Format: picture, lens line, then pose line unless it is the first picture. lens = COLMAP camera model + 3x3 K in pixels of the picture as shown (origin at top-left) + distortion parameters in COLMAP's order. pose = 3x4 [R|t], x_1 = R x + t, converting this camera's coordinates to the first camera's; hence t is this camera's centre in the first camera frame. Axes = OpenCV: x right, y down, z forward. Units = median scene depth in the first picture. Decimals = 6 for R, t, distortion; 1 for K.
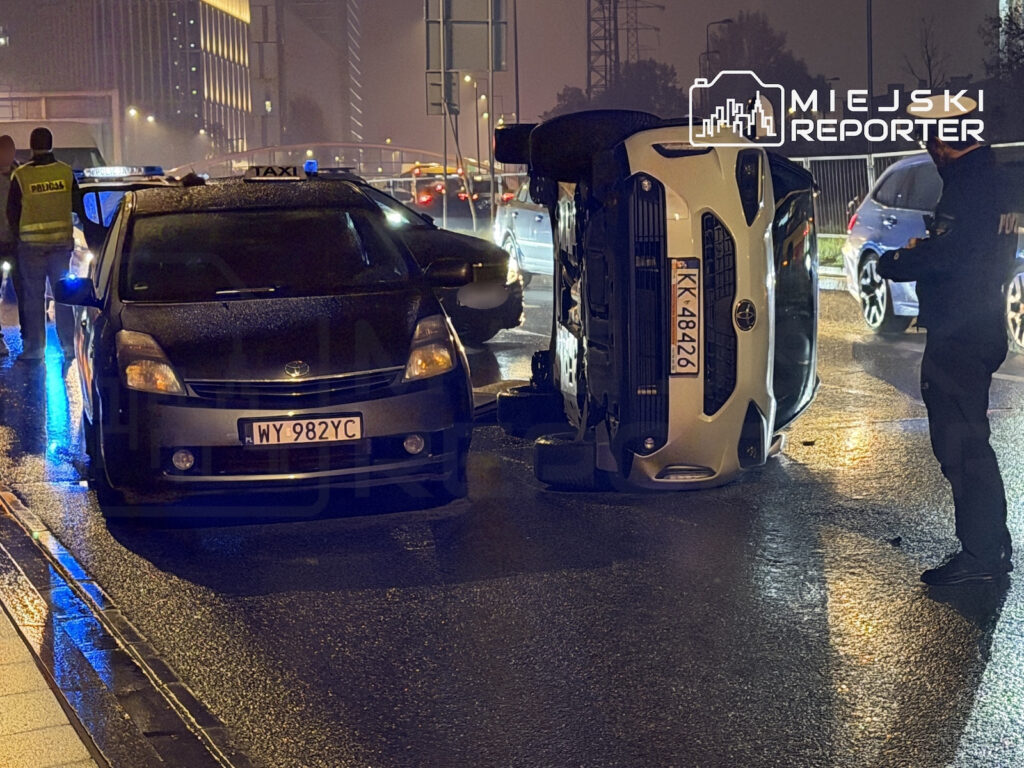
lens RADIAL K [[2924.9, 0, 580.9], [0, 2924.9, 384.9], [0, 0, 1]] dist [0.161691, 0.324143]
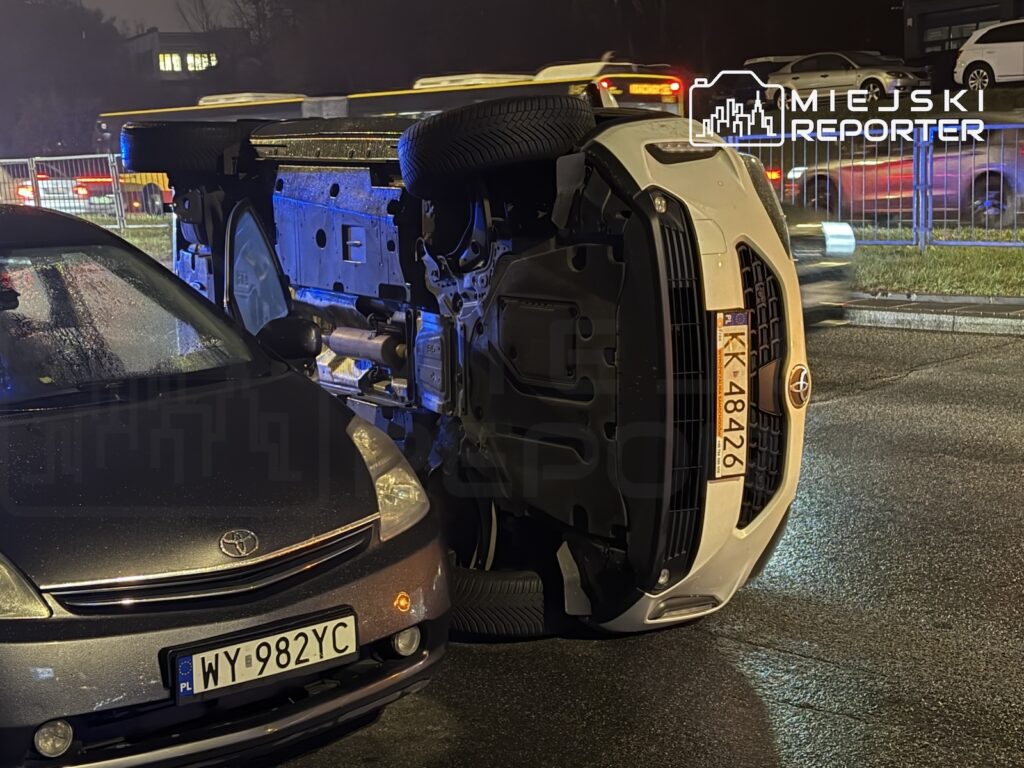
lens RADIAL K [[1801.9, 0, 534.7], [0, 1801.9, 352.7], [0, 0, 1]] dist [0.068414, 0.086728]
pose [[0.880086, -0.061551, 0.470807, -0.204773], [0.048320, 0.998025, 0.040153, -0.052576], [-0.472349, -0.012588, 0.881322, 0.648500]]
